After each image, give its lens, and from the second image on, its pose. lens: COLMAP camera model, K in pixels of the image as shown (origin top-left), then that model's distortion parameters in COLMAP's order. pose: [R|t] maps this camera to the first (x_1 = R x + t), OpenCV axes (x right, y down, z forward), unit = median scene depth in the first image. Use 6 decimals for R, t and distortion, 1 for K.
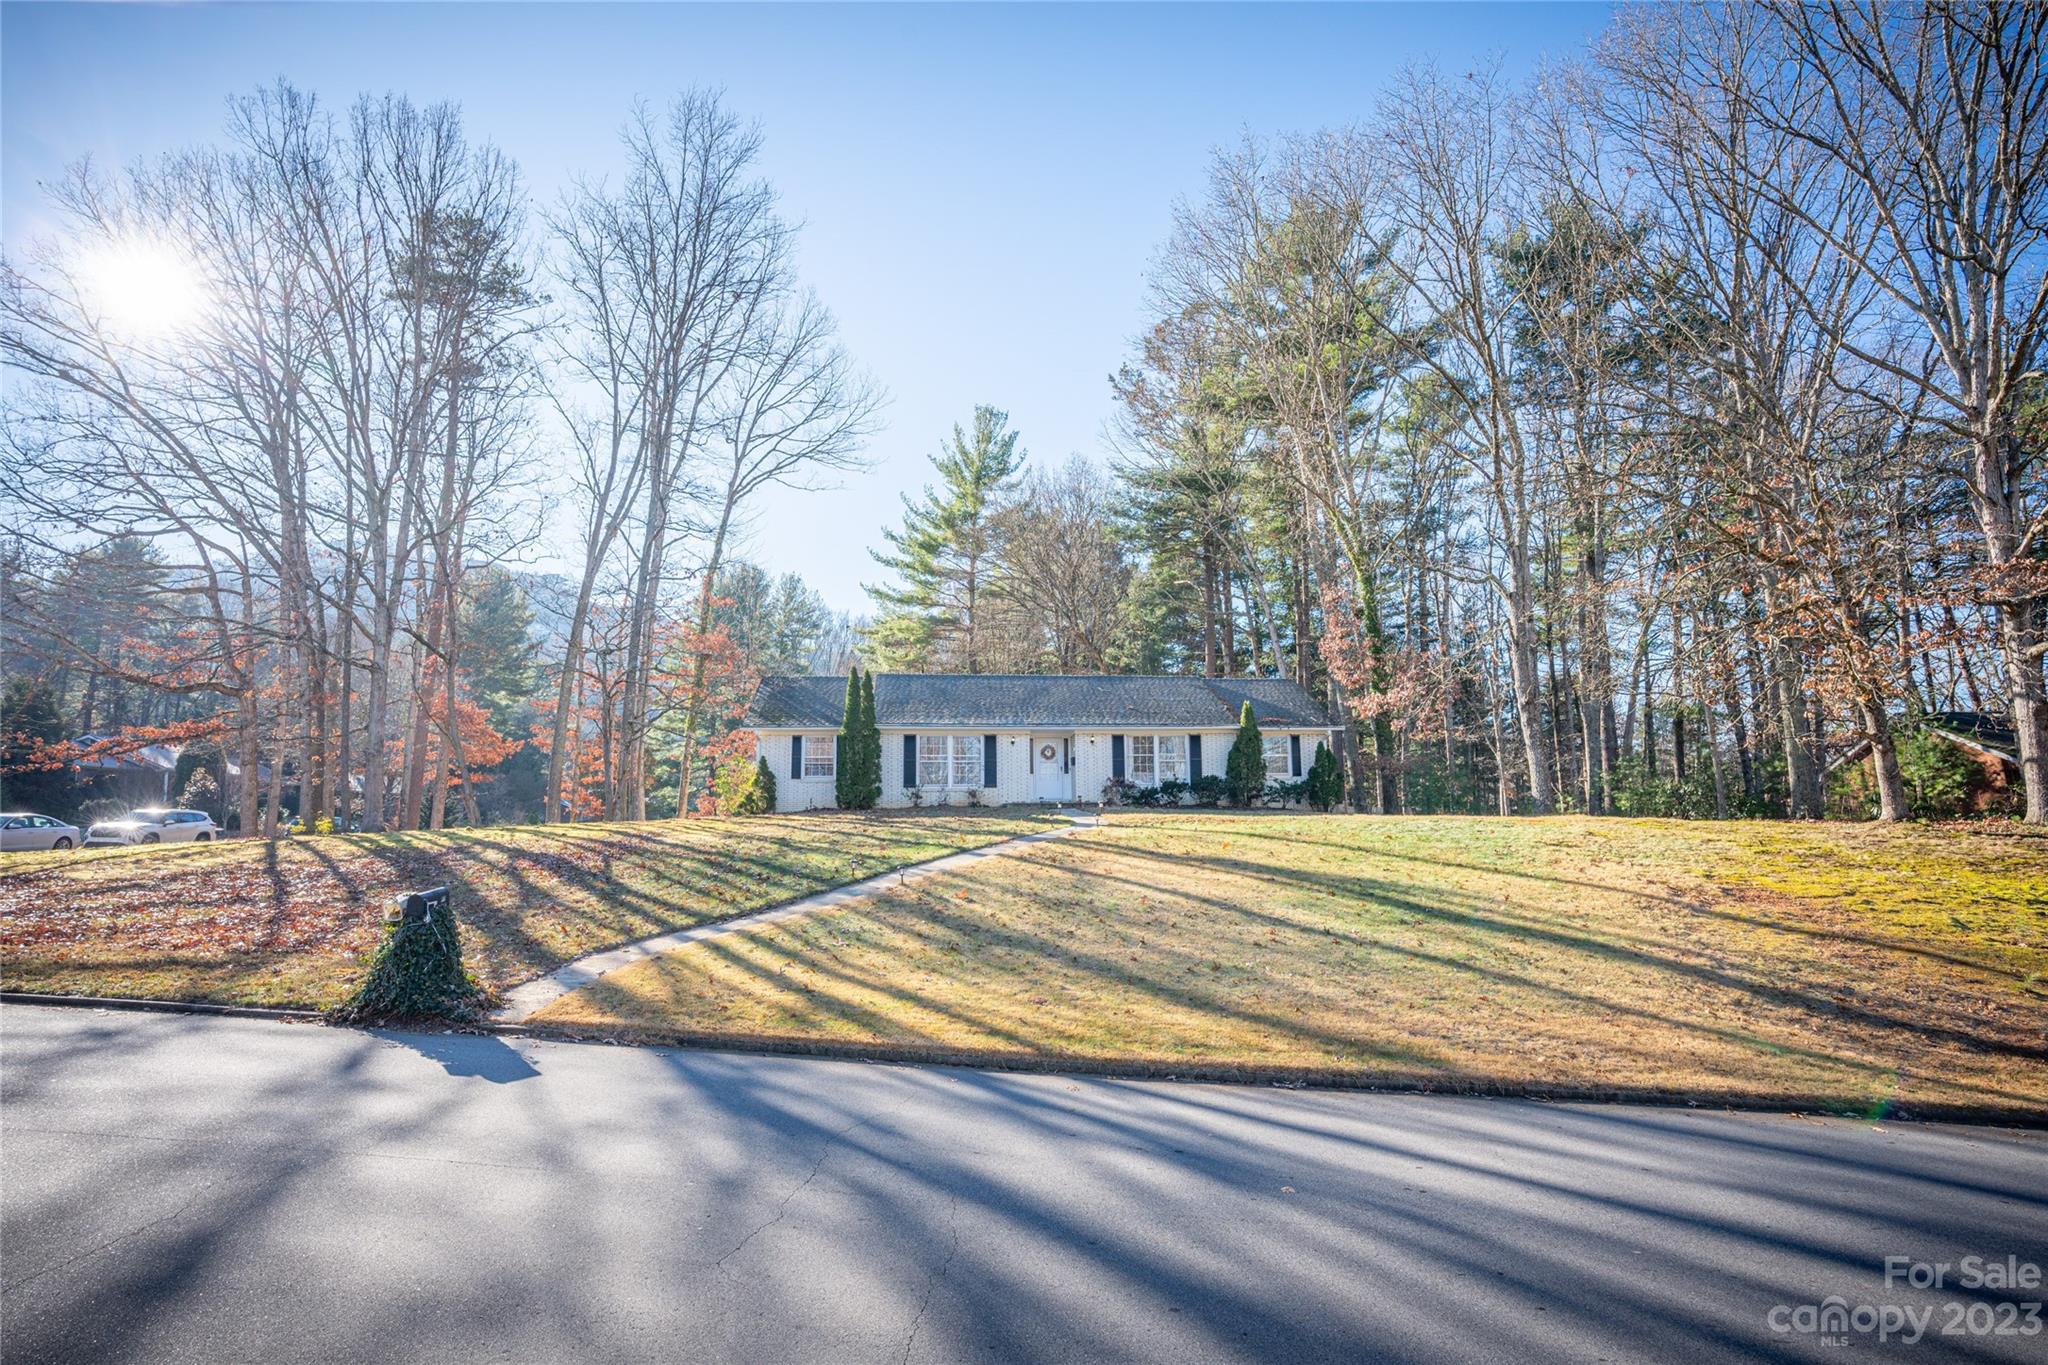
lens RADIAL K [[1066.6, 0, 1024.0], [0, 1066.6, 682.5], [0, 0, 1]] dist [-0.062194, 0.033281]
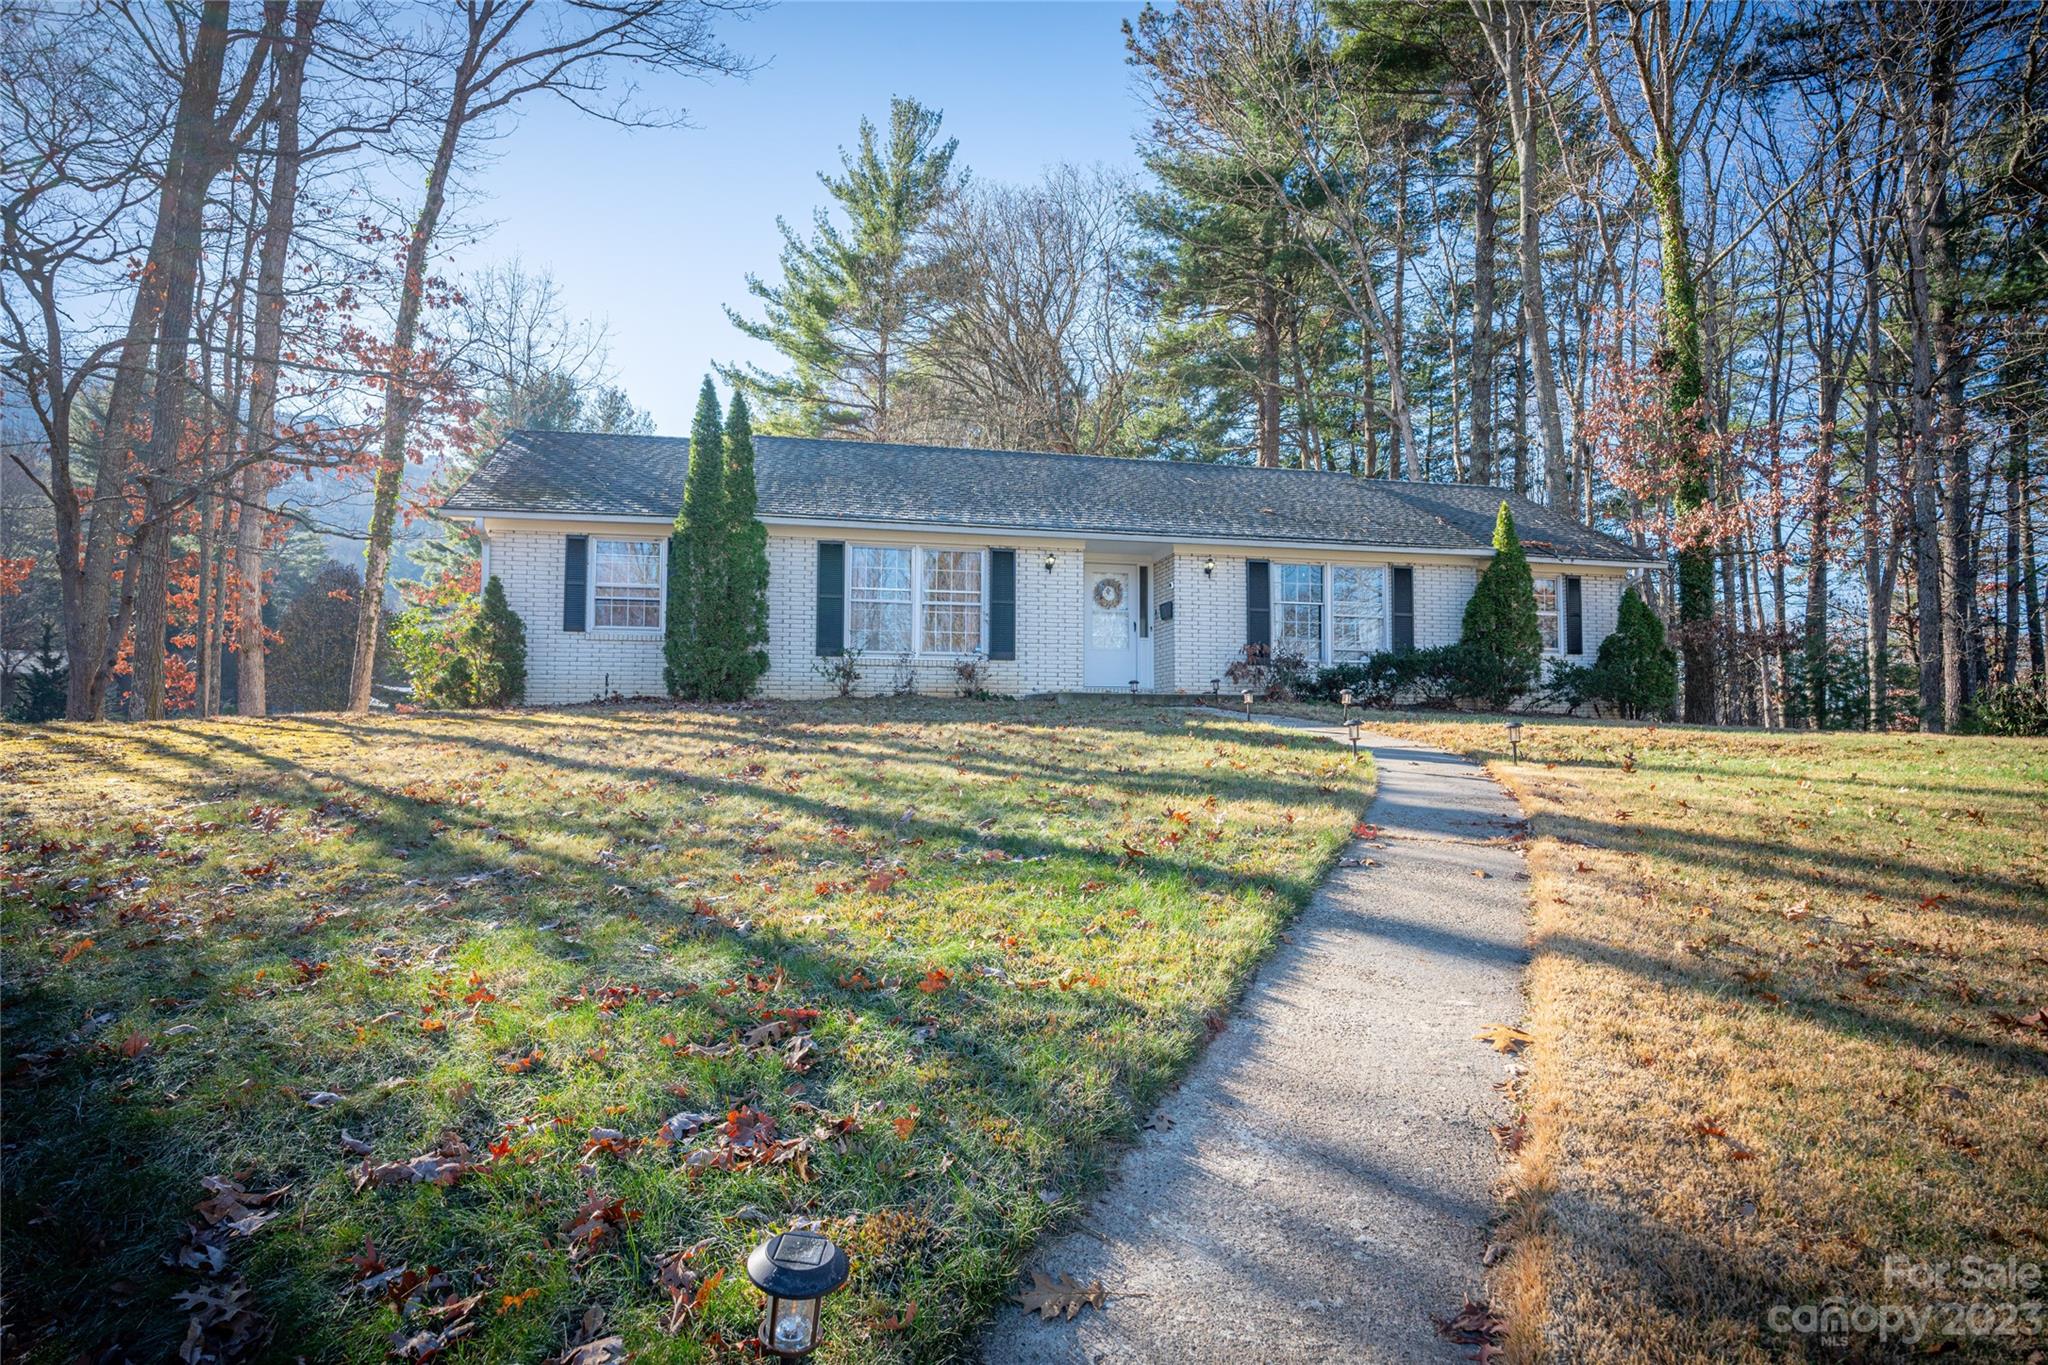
lens RADIAL K [[1164.6, 0, 1024.0], [0, 1164.6, 682.5], [0, 0, 1]] dist [-0.020890, 0.000135]
pose [[0.992904, 0.020039, 0.117215, -0.080560], [-0.030957, 0.995270, 0.092079, 0.059603], [-0.114816, -0.095055, 0.988829, 0.478686]]
